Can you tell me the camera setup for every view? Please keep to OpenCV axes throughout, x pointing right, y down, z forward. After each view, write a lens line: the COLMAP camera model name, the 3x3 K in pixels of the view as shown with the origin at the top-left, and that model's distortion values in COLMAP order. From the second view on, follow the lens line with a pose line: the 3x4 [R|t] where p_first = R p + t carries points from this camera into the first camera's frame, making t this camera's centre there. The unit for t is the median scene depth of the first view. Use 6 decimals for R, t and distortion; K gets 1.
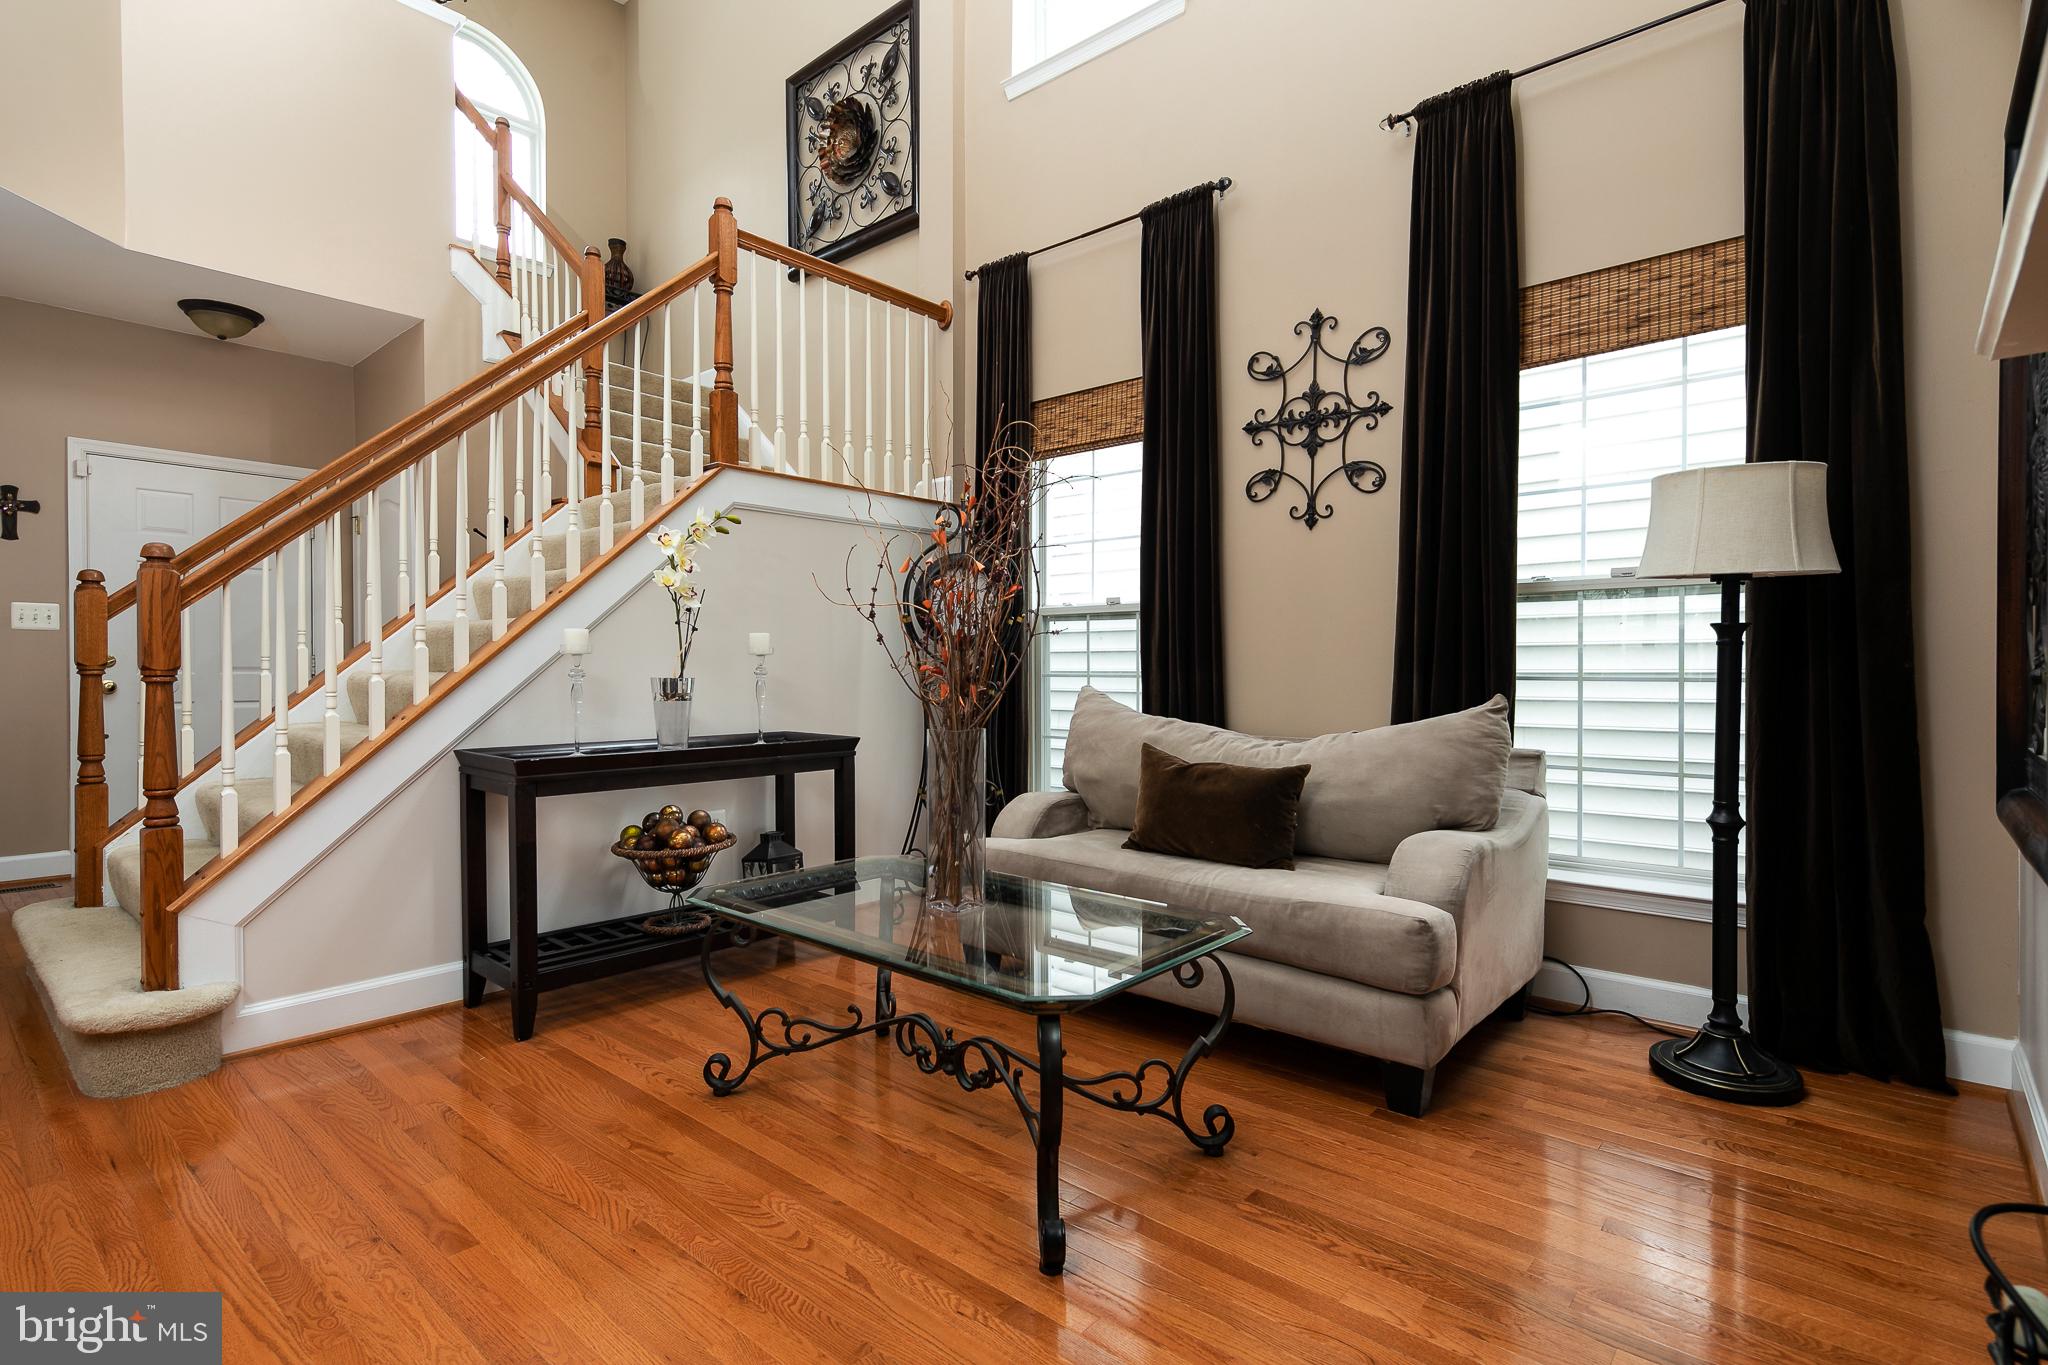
lens RADIAL K [[989.9, 0, 1009.0], [0, 989.9, 675.4], [0, 0, 1]] dist [0.011034, -0.006509]
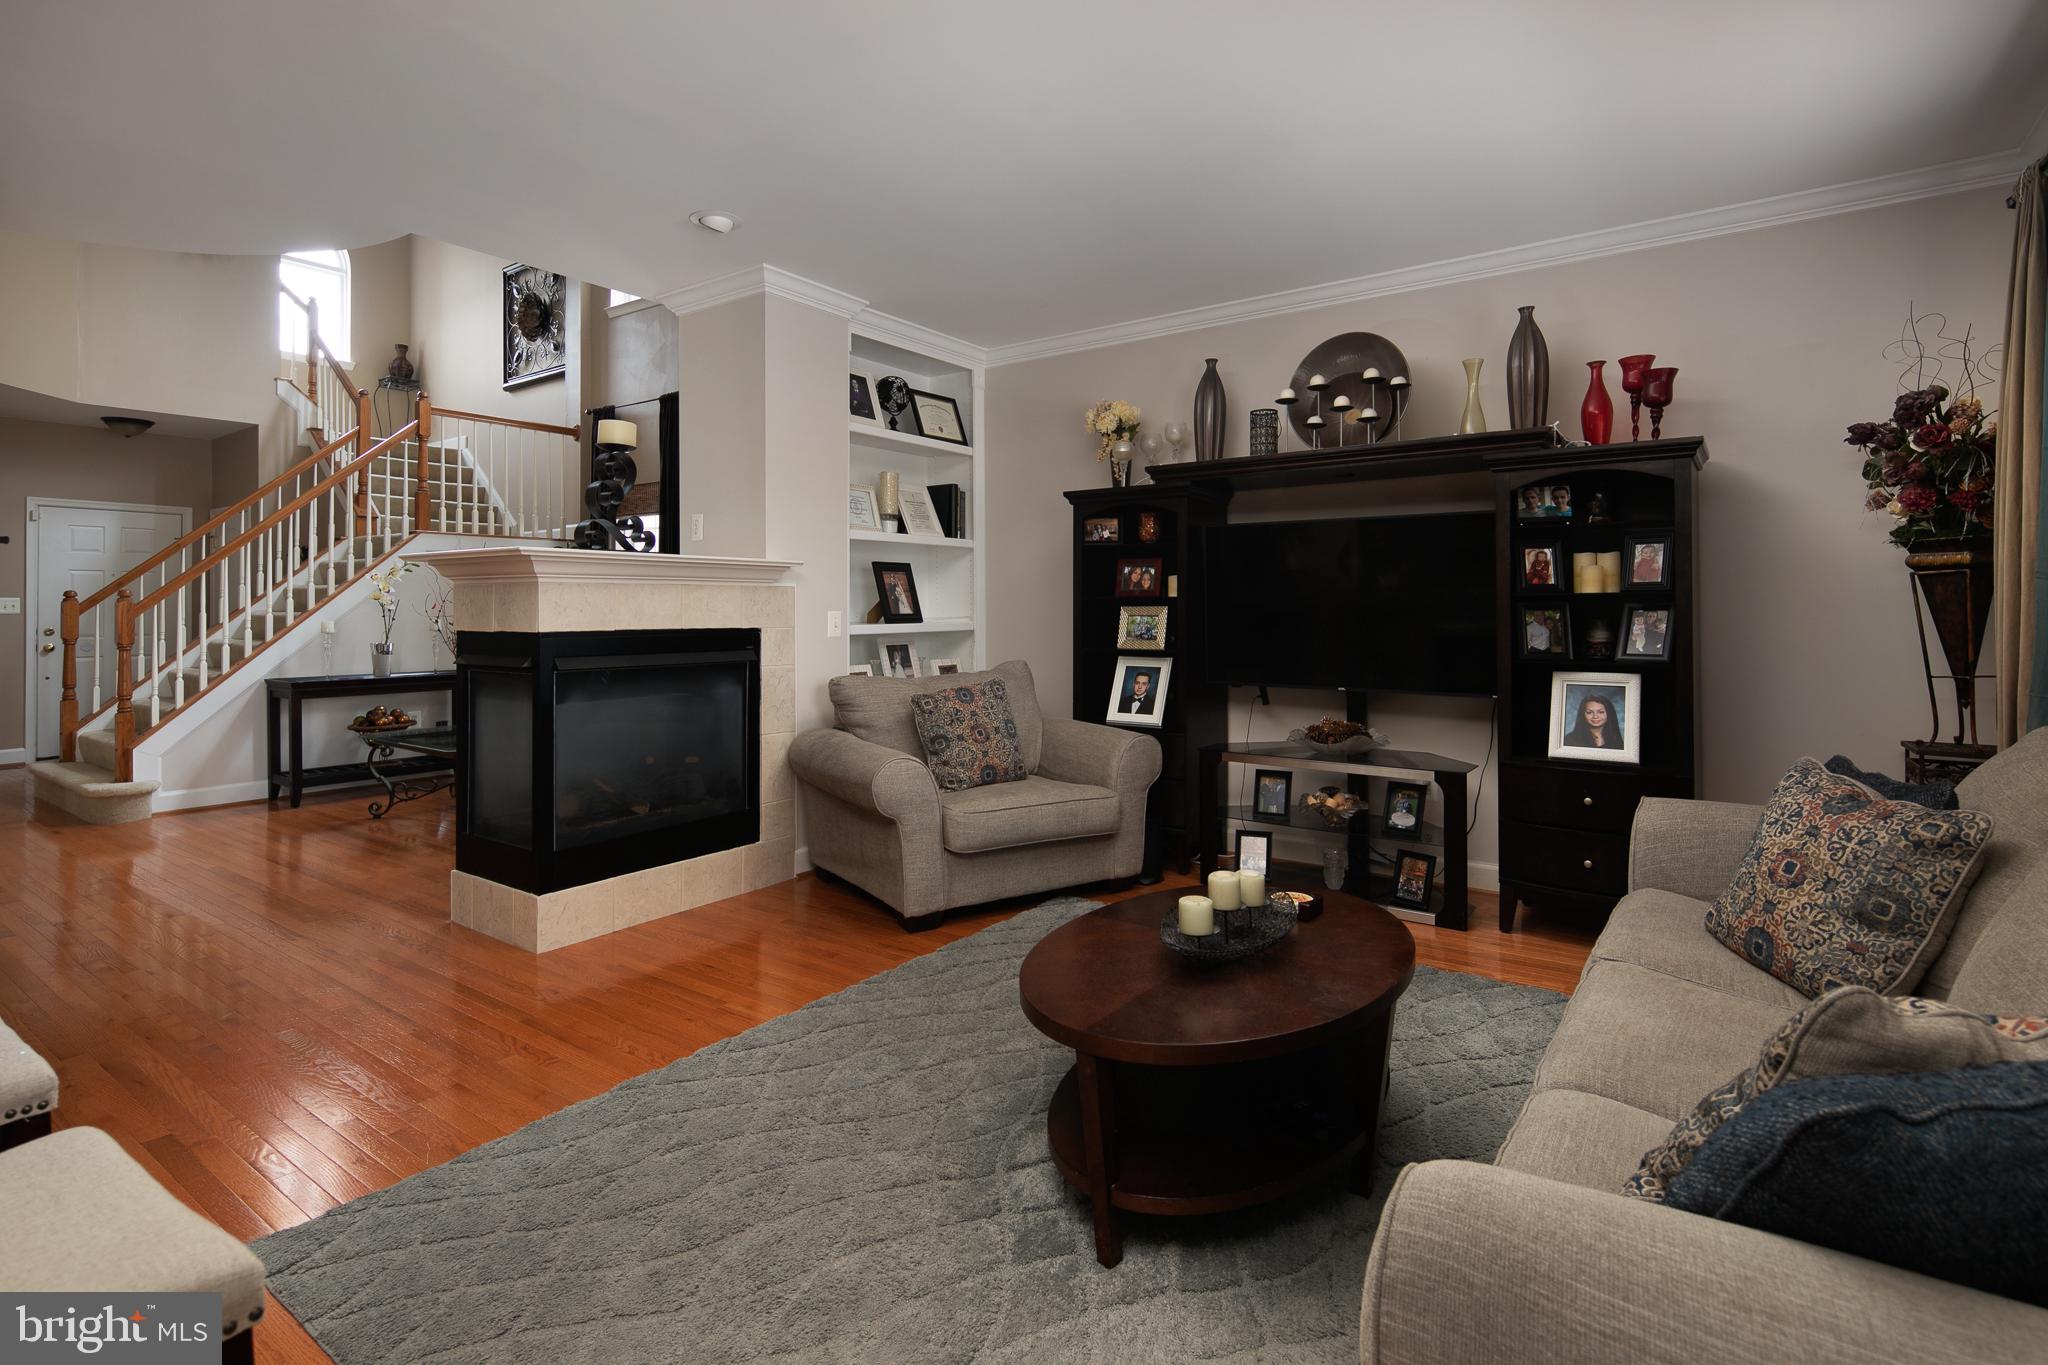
lens RADIAL K [[989.9, 0, 1025.7], [0, 989.9, 599.9], [0, 0, 1]] dist [0.011034, -0.006509]
pose [[0.994419, -0.000277, 0.105499, 0.775037], [0.001670, 0.999913, -0.013112, -0.060584], [-0.105486, 0.013215, 0.994333, -1.190878]]
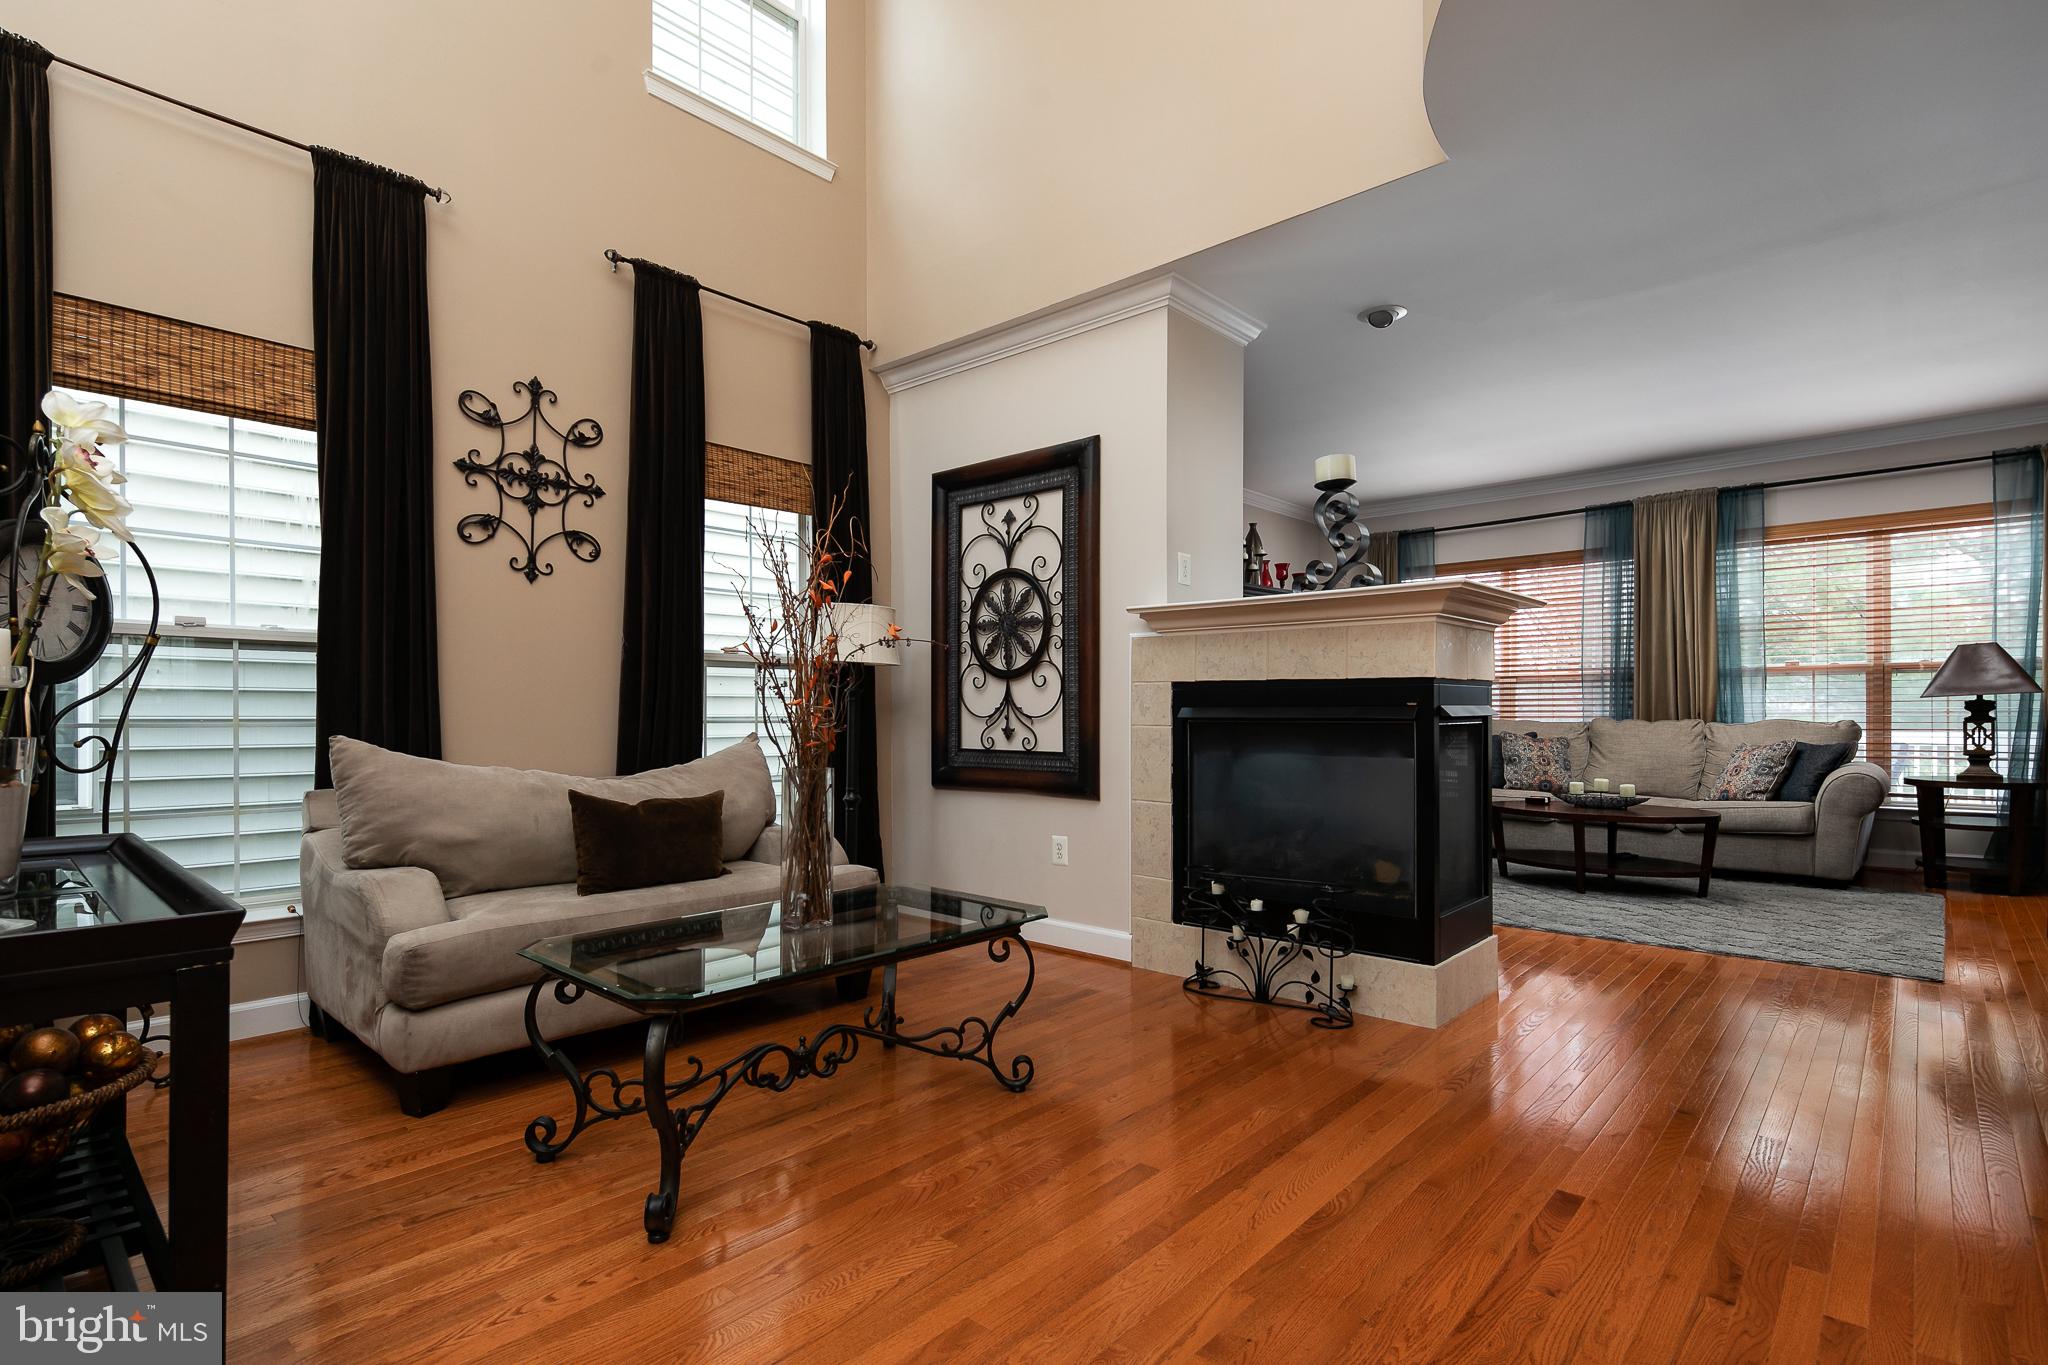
lens RADIAL K [[989.9, 0, 1014.0], [0, 989.9, 717.9], [0, 0, 1]] dist [0.011034, -0.006509]
pose [[0.005441, -0.007707, 0.999955, -0.746623], [0.005563, 0.999955, 0.007677, -0.008301], [-0.999970, 0.005521, 0.005484, 0.474962]]
